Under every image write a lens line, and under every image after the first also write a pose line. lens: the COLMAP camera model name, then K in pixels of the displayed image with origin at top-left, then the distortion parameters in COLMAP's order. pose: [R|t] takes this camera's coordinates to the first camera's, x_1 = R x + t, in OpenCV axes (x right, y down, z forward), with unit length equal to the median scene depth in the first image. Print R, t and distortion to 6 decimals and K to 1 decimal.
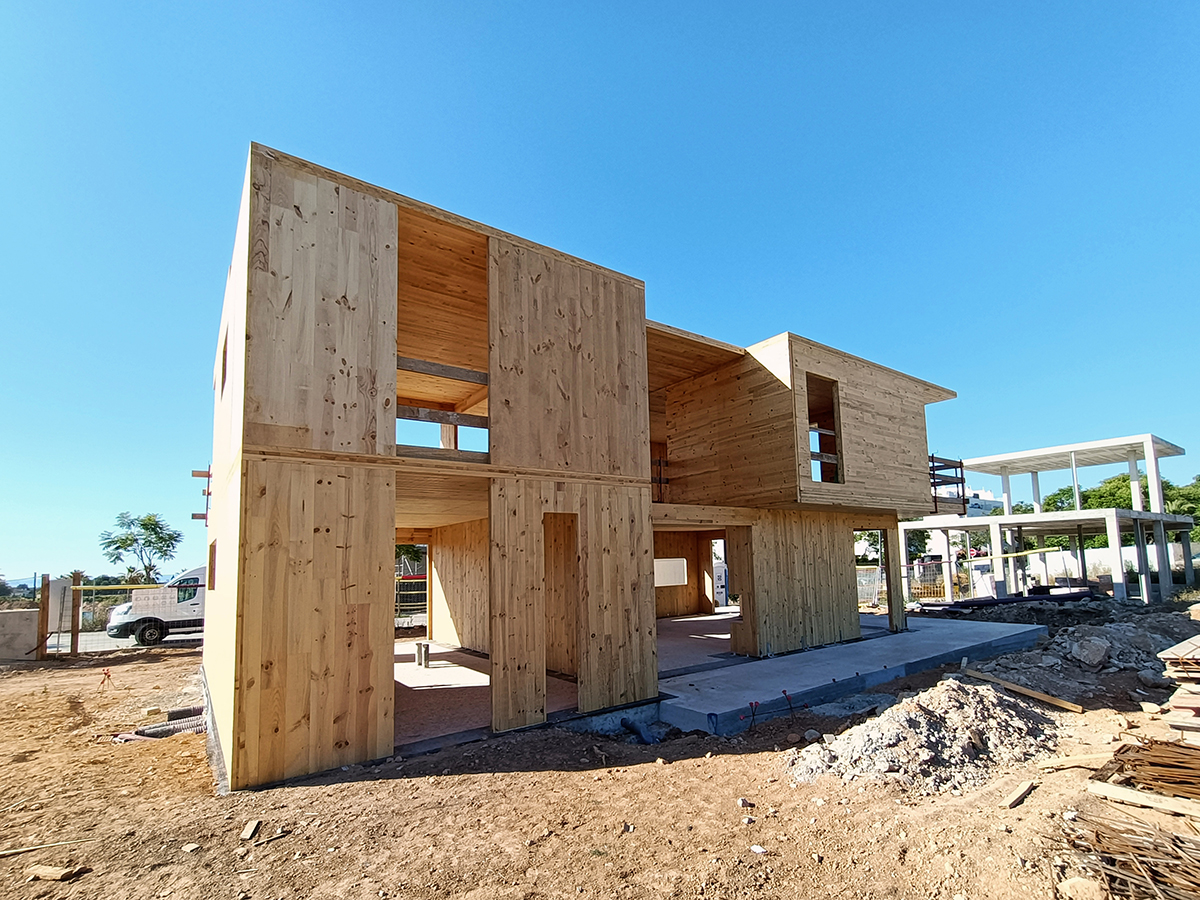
lens RADIAL K [[534.0, 0, 594.1], [0, 534.0, 539.7], [0, 0, 1]] dist [0.001725, 0.000459]
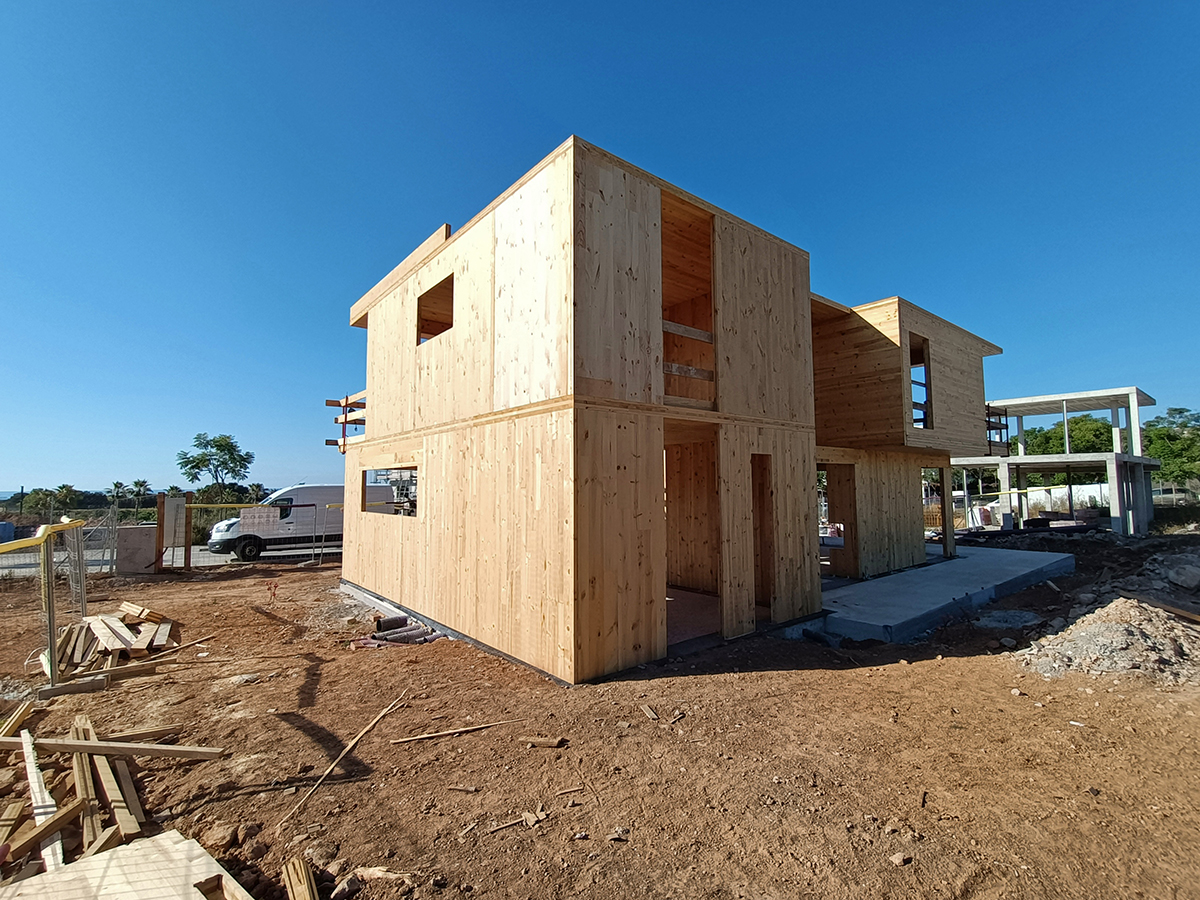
lens RADIAL K [[512.1, 0, 577.8], [0, 512.1, 472.2], [0, 0, 1]] dist [0.003183, 0.000251]
pose [[0.998676, 0.021103, 0.046910, -0.344420], [-0.021805, 0.999657, 0.014501, -0.011776], [-0.046588, -0.015505, 0.998794, -0.069451]]
